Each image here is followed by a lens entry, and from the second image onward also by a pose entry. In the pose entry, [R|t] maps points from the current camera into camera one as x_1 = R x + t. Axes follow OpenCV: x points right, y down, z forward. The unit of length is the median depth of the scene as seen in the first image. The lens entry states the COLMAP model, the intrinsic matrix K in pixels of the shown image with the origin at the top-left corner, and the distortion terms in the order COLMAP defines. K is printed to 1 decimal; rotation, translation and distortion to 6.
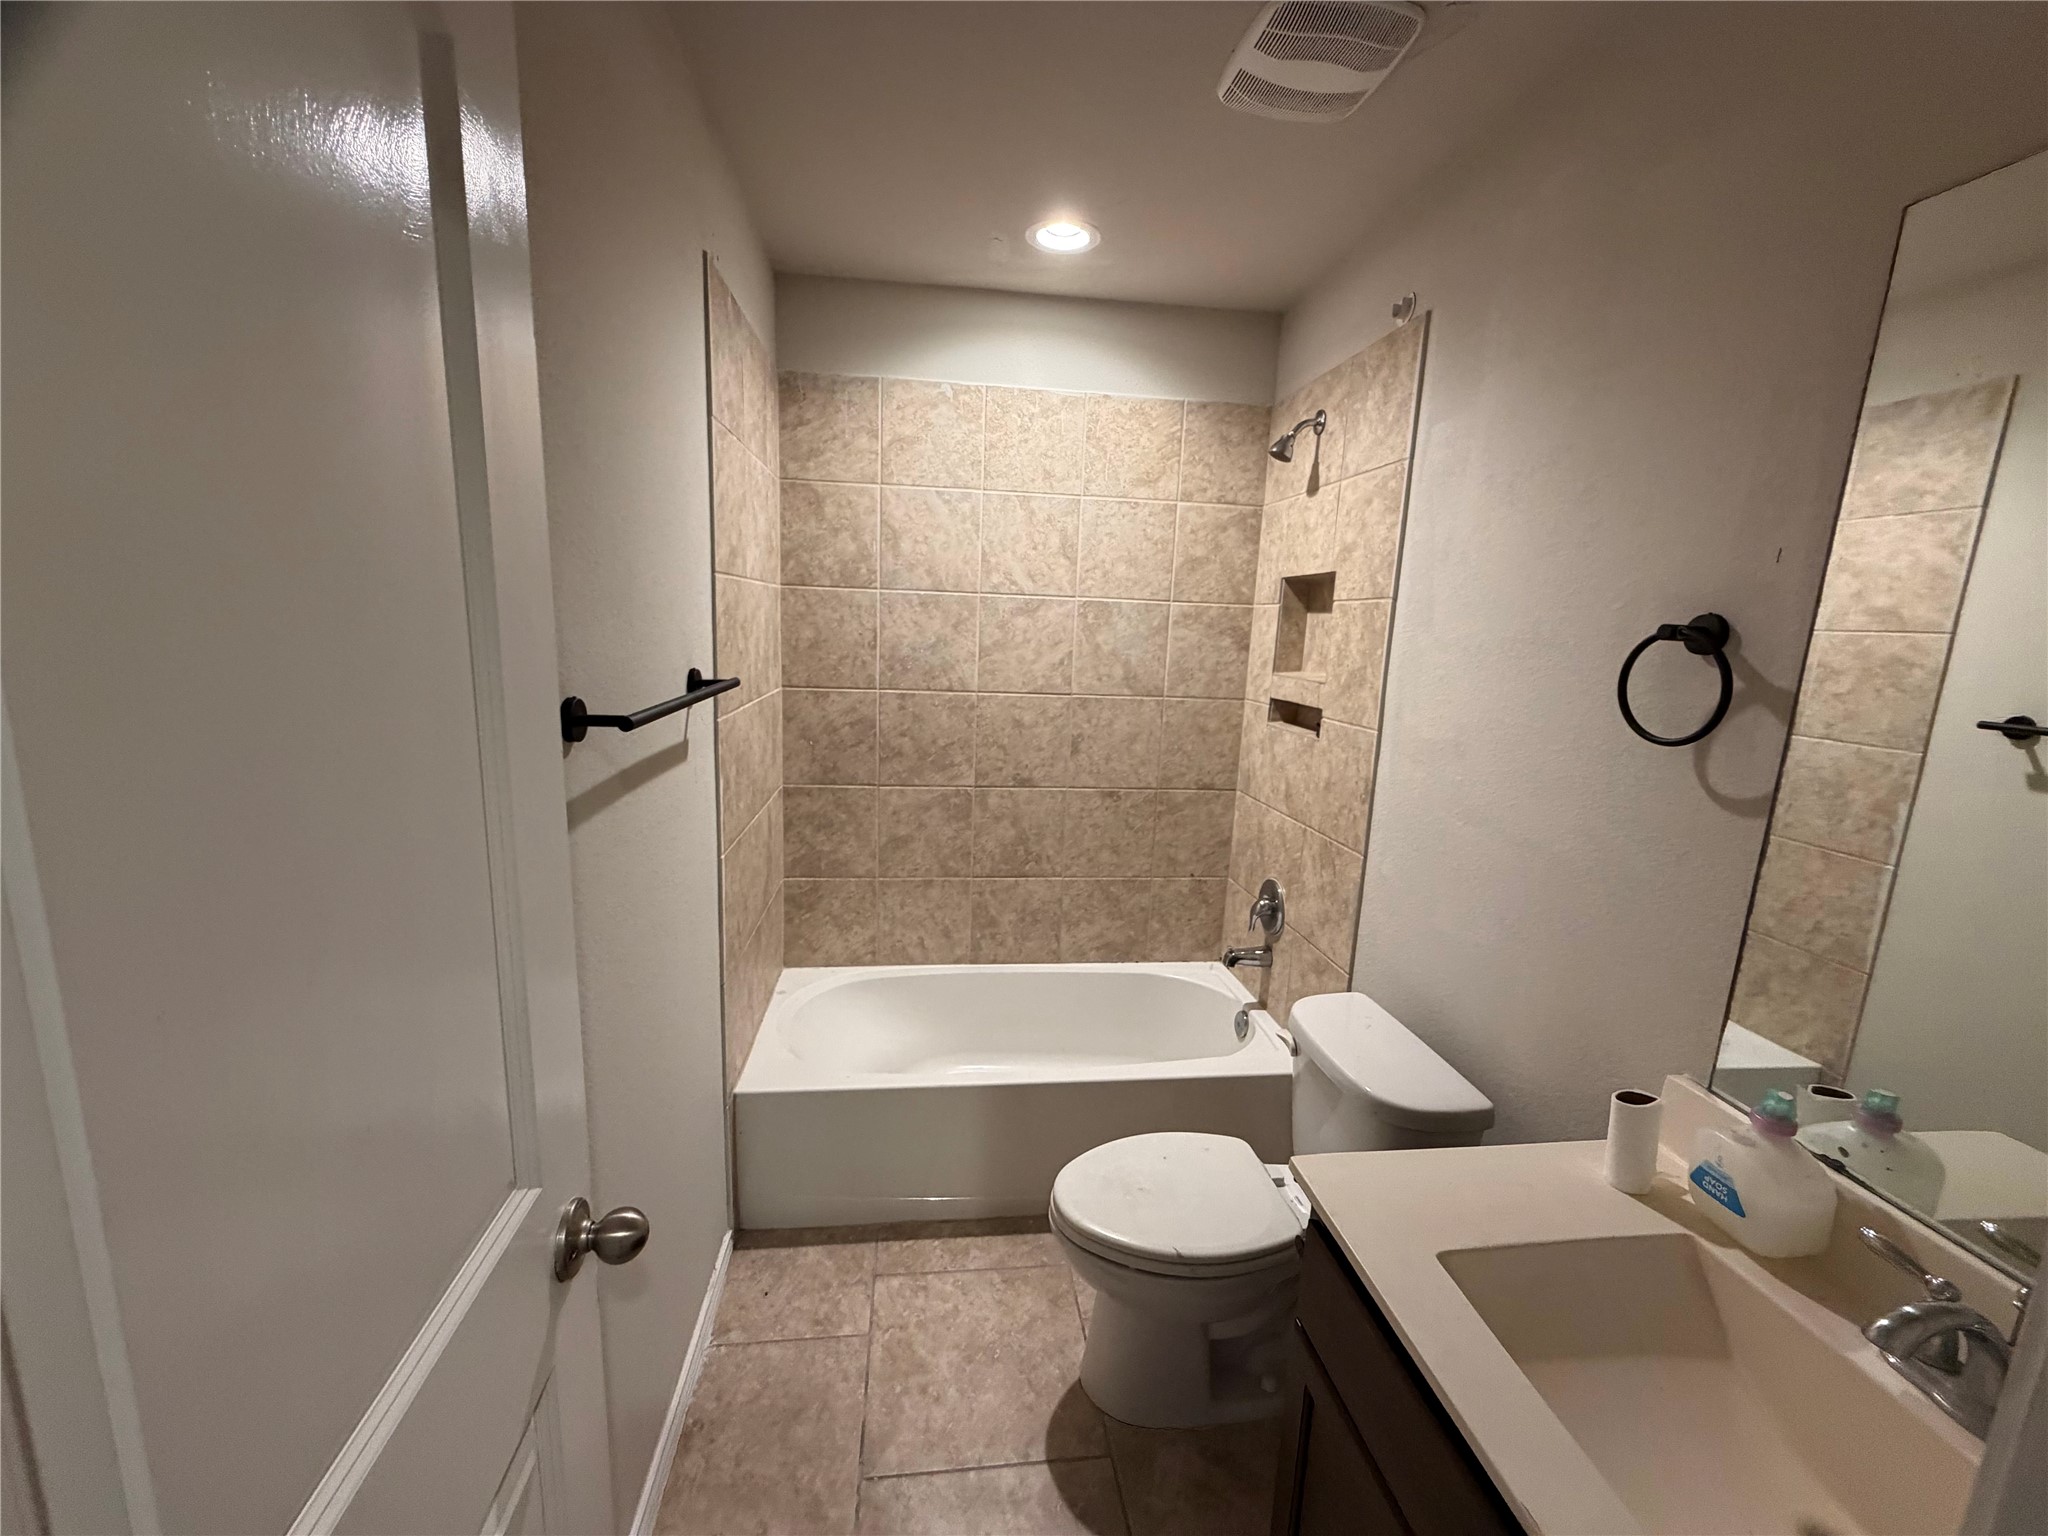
lens RADIAL K [[818.5, 0, 1024.0], [0, 818.5, 768.0], [0, 0, 1]] dist [-0.001854, -0.000536]
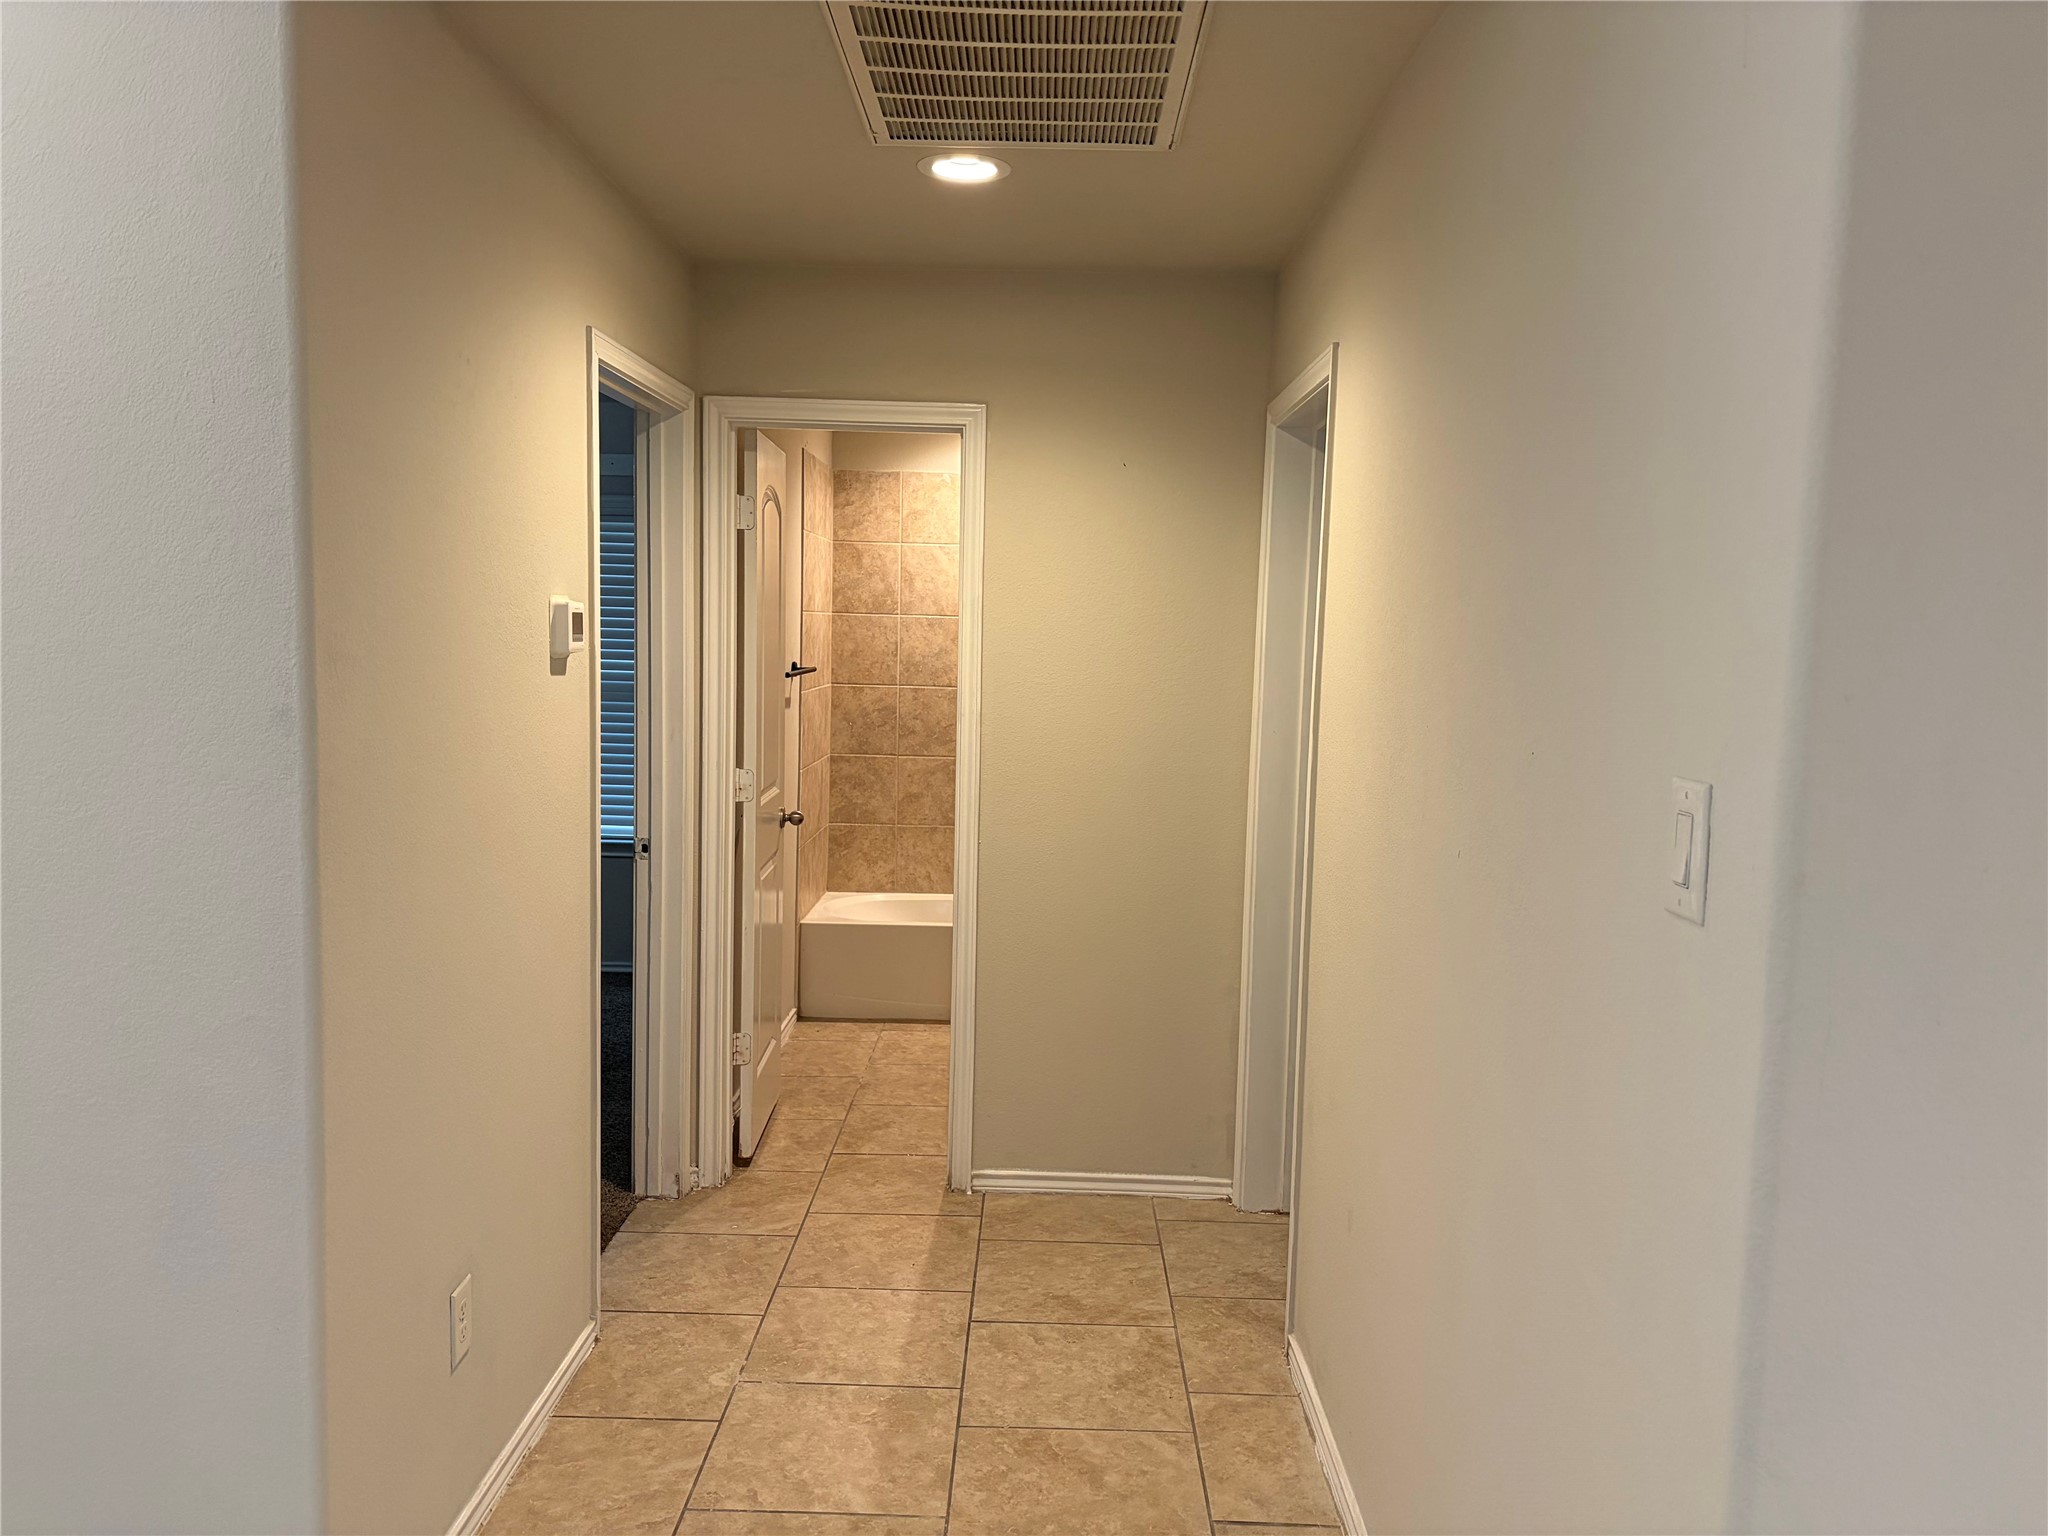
lens RADIAL K [[1547.7, 0, 1040.4], [0, 1547.7, 769.3], [0, 0, 1]] dist [0.037995, -0.054115]
pose [[0.991524, -0.004052, -0.129862, 0.411081], [-0.008436, 0.995397, -0.095468, 0.301412], [0.129651, 0.095754, 0.986925, -1.585984]]
